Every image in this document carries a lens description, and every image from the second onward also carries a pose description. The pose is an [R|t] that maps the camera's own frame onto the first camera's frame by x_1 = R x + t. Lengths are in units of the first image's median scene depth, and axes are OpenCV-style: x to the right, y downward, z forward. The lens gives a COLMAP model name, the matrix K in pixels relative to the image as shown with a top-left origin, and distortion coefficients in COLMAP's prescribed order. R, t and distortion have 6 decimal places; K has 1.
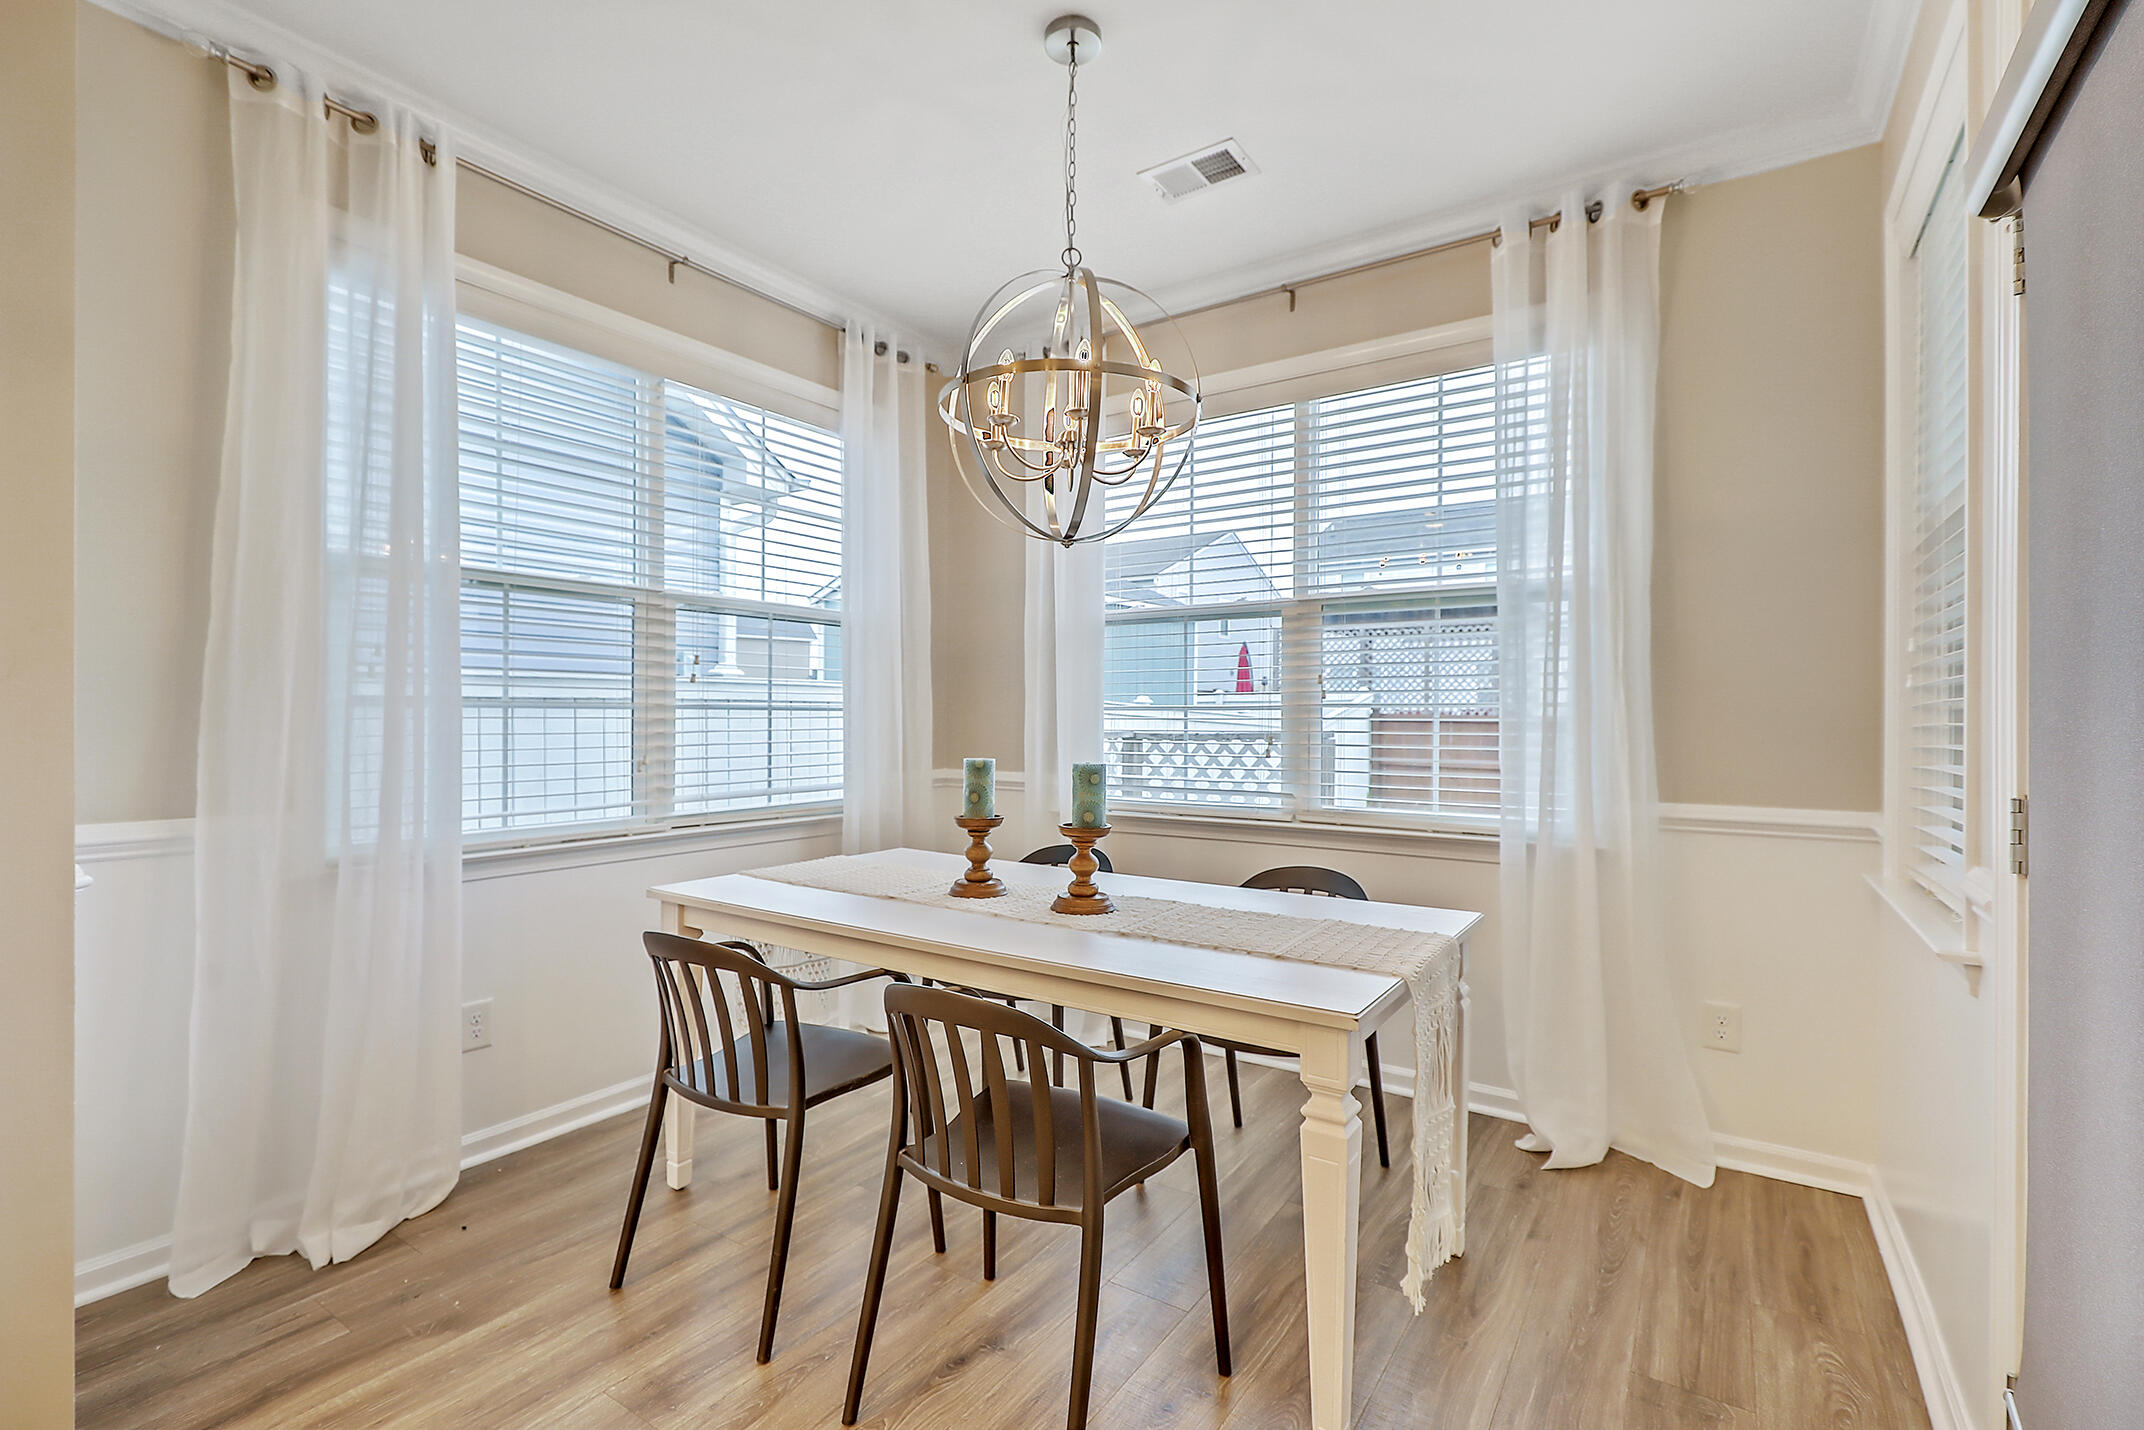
lens RADIAL K [[950.1, 0, 1072.0], [0, 950.1, 715.0], [0, 0, 1]] dist [0.002552, 0.000839]
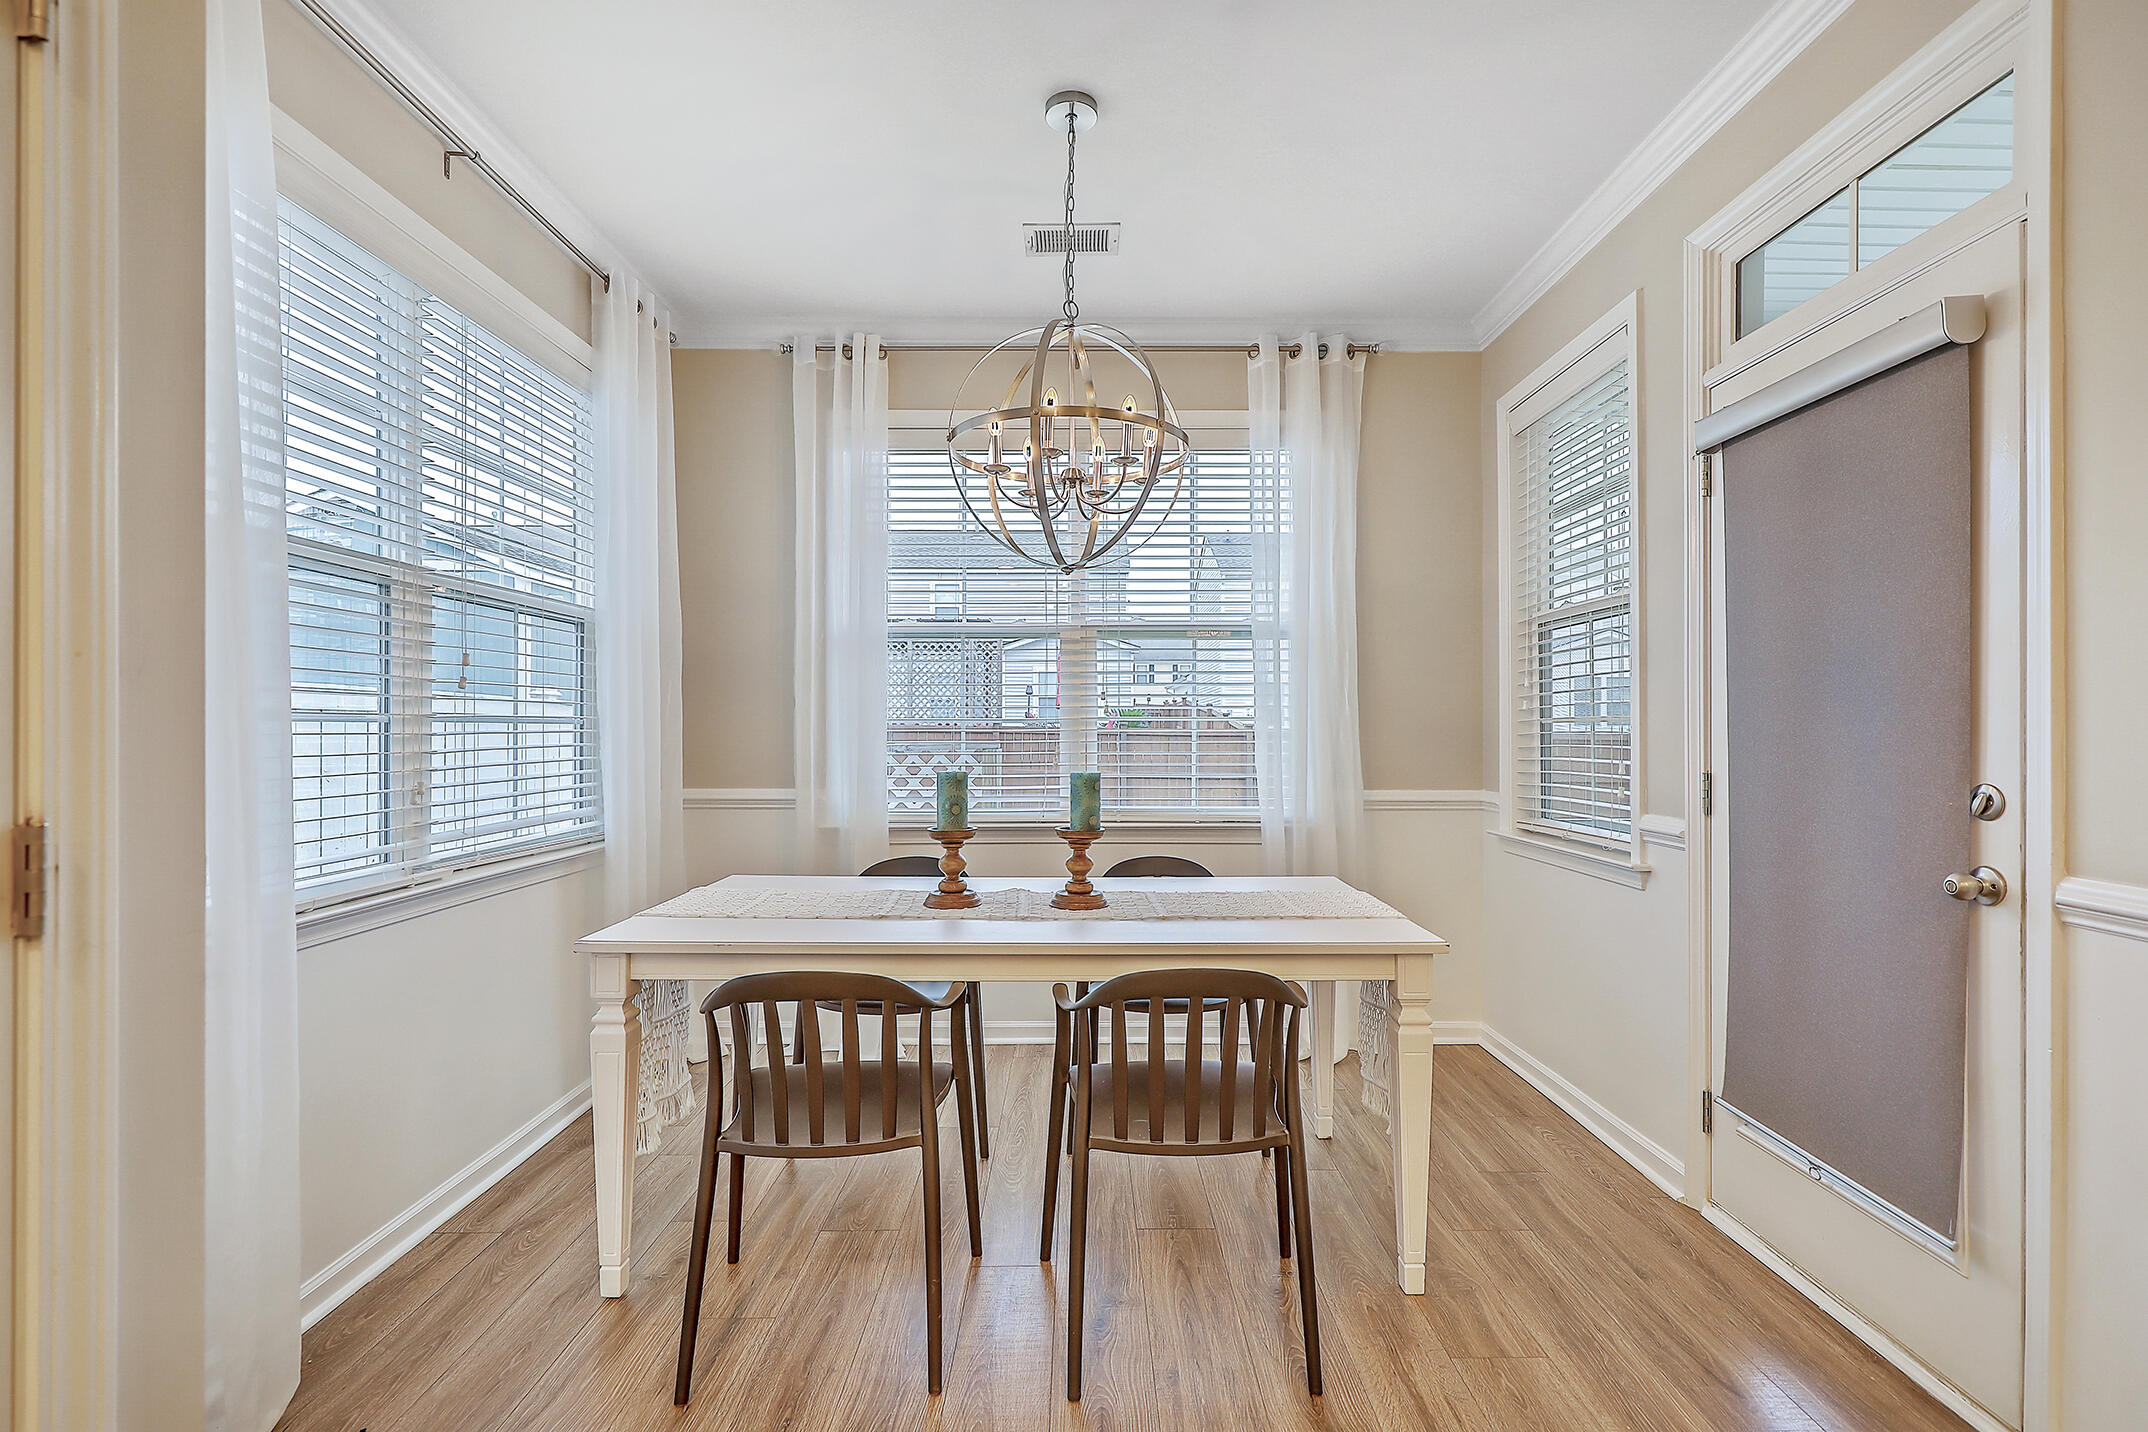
lens RADIAL K [[975.6, 0, 1074.0], [0, 975.6, 716.0], [0, 0, 1]] dist [-0.000238, -0.000908]
pose [[0.832246, 0.002534, 0.554401, -0.566653], [0.003172, 0.999951, -0.009333, -0.002779], [-0.554398, 0.009526, 0.832197, 0.062836]]
